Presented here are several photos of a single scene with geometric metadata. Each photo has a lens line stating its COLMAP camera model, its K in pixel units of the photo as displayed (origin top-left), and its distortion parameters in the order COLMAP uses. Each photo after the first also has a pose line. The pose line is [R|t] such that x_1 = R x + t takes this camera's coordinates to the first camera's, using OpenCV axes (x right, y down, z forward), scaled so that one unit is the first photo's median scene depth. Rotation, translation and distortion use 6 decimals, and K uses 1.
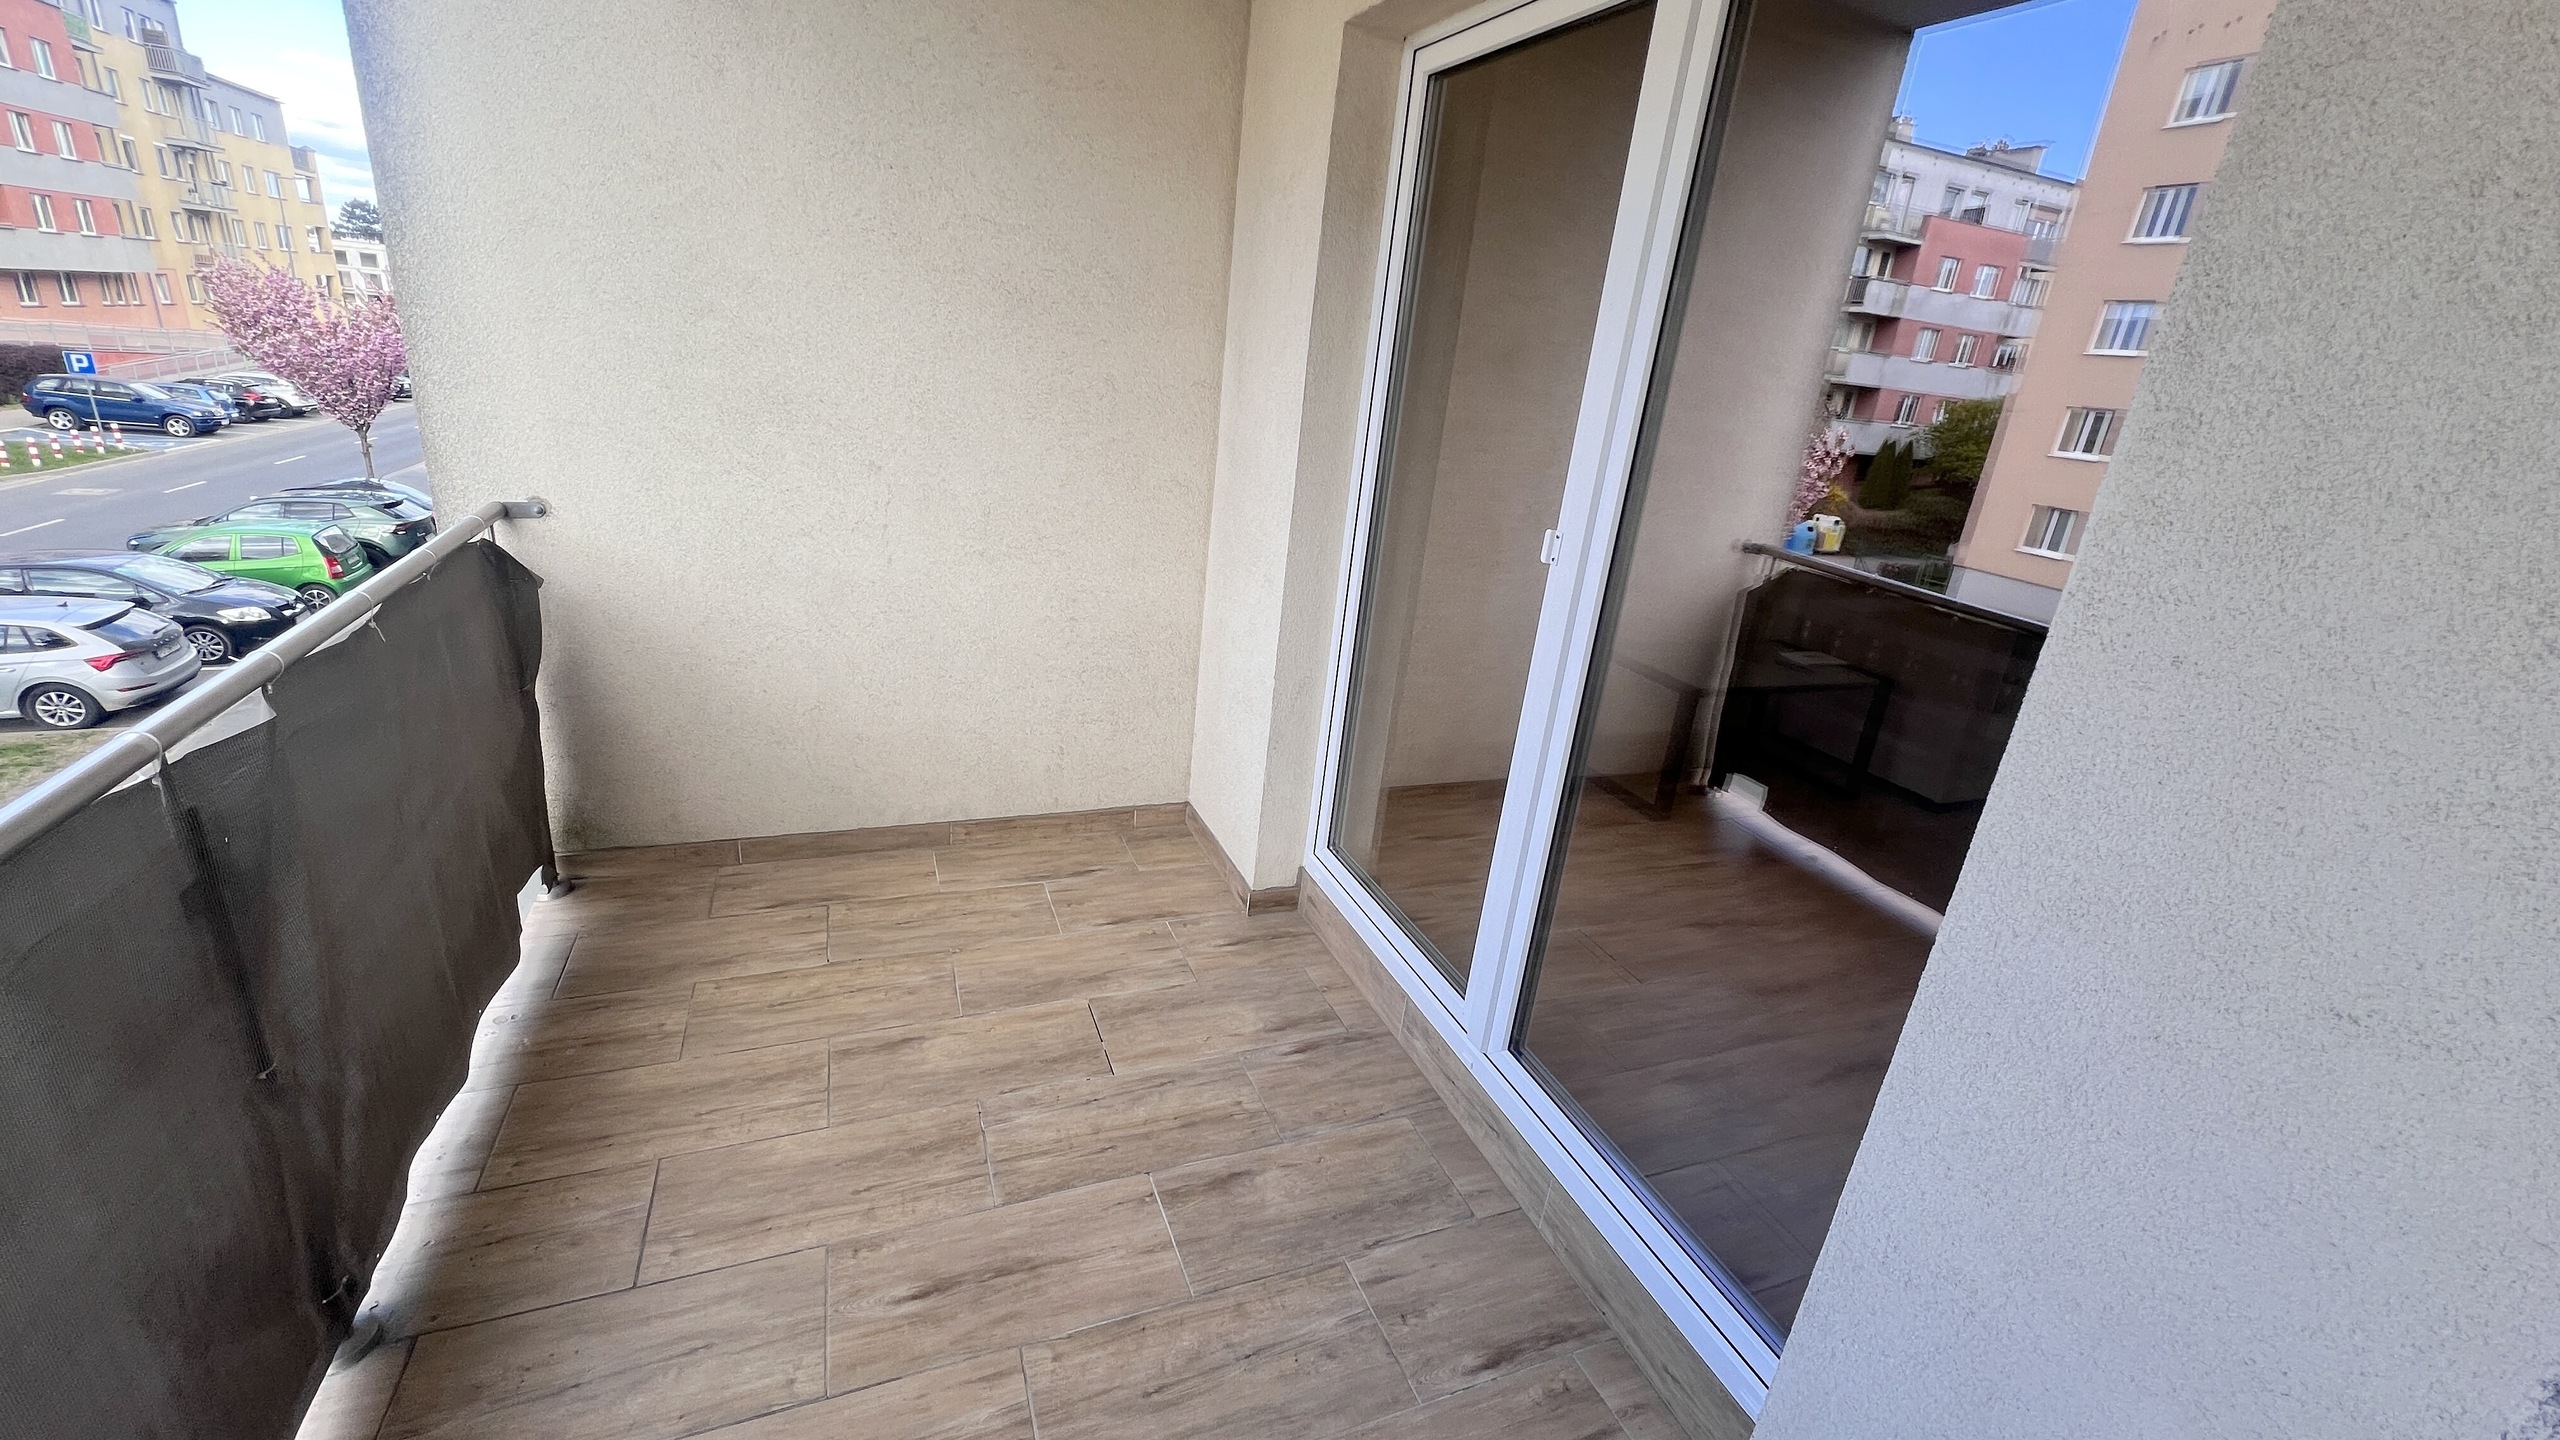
lens RADIAL K [[1026.2, 0, 1269.8], [0, 1026.2, 718.2], [0, 0, 1]] dist [-0.000121, 0.000206]
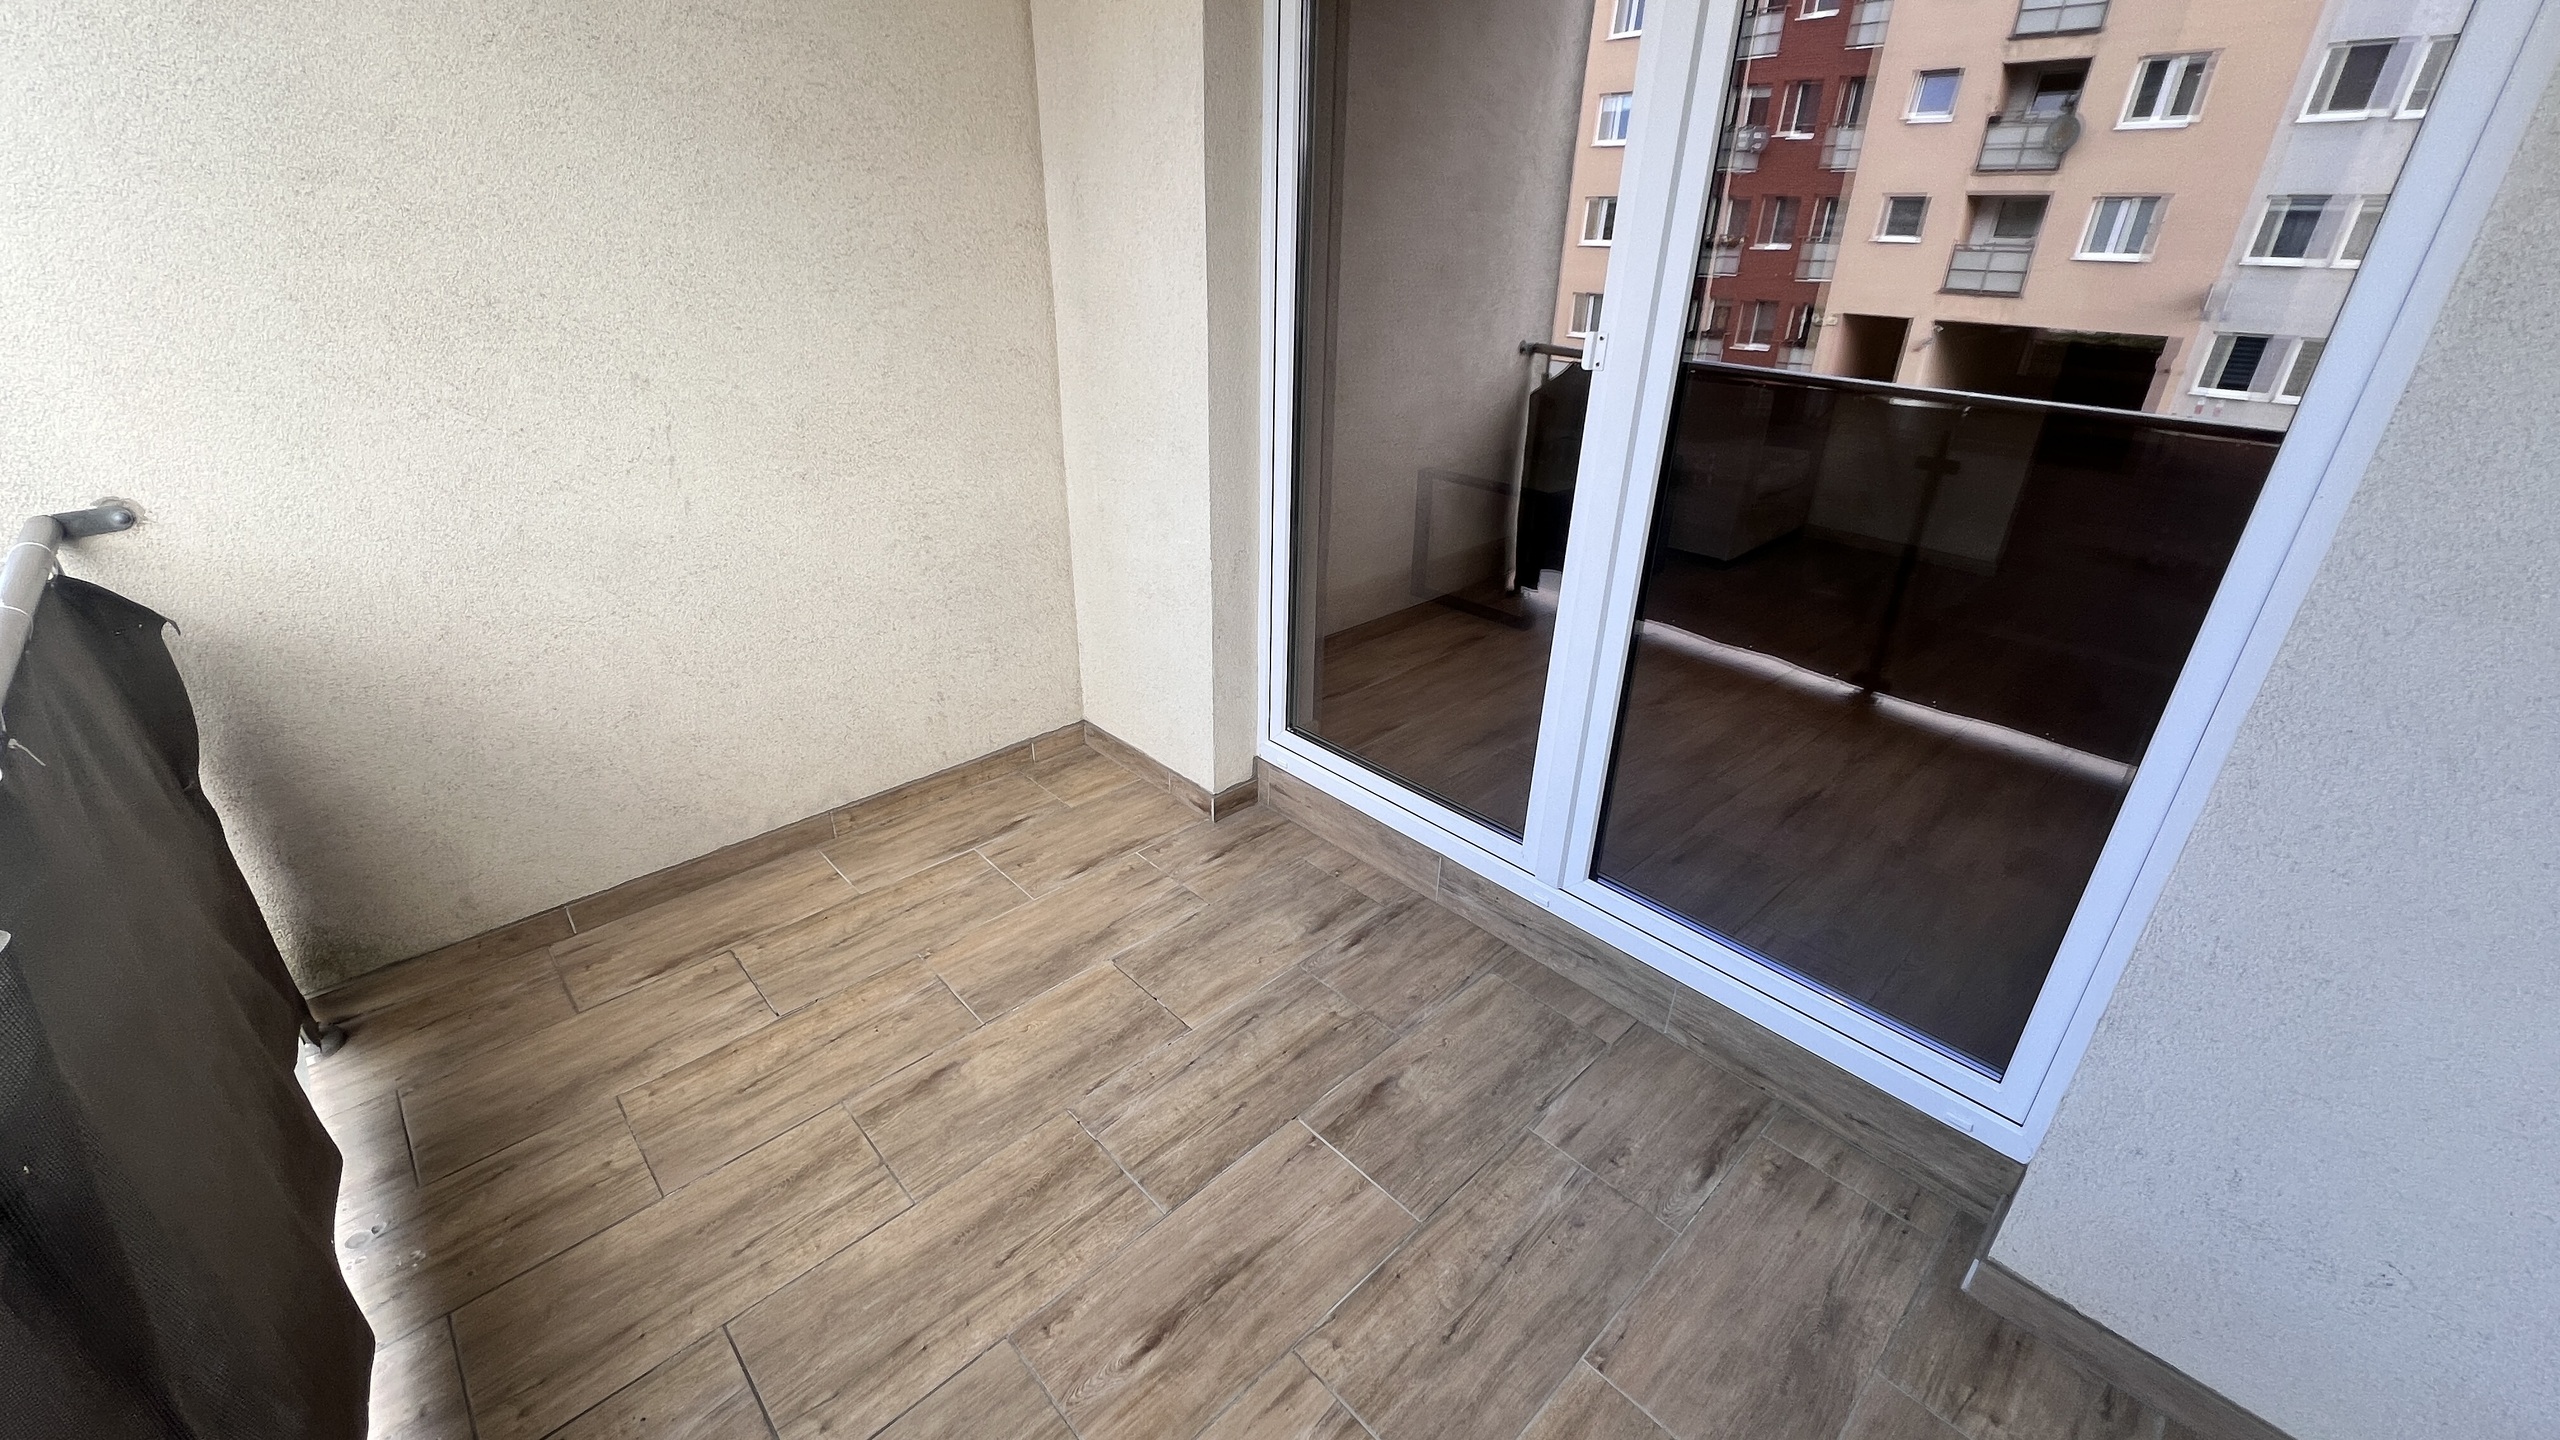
lens RADIAL K [[1026.2, 0, 1269.8], [0, 1026.2, 718.2], [0, 0, 1]] dist [-0.000121, 0.000206]
pose [[0.927034, -0.237930, 0.289822, -0.268682], [0.199068, 0.967273, 0.157338, -0.039578], [-0.317772, -0.088163, 0.944059, 0.151582]]
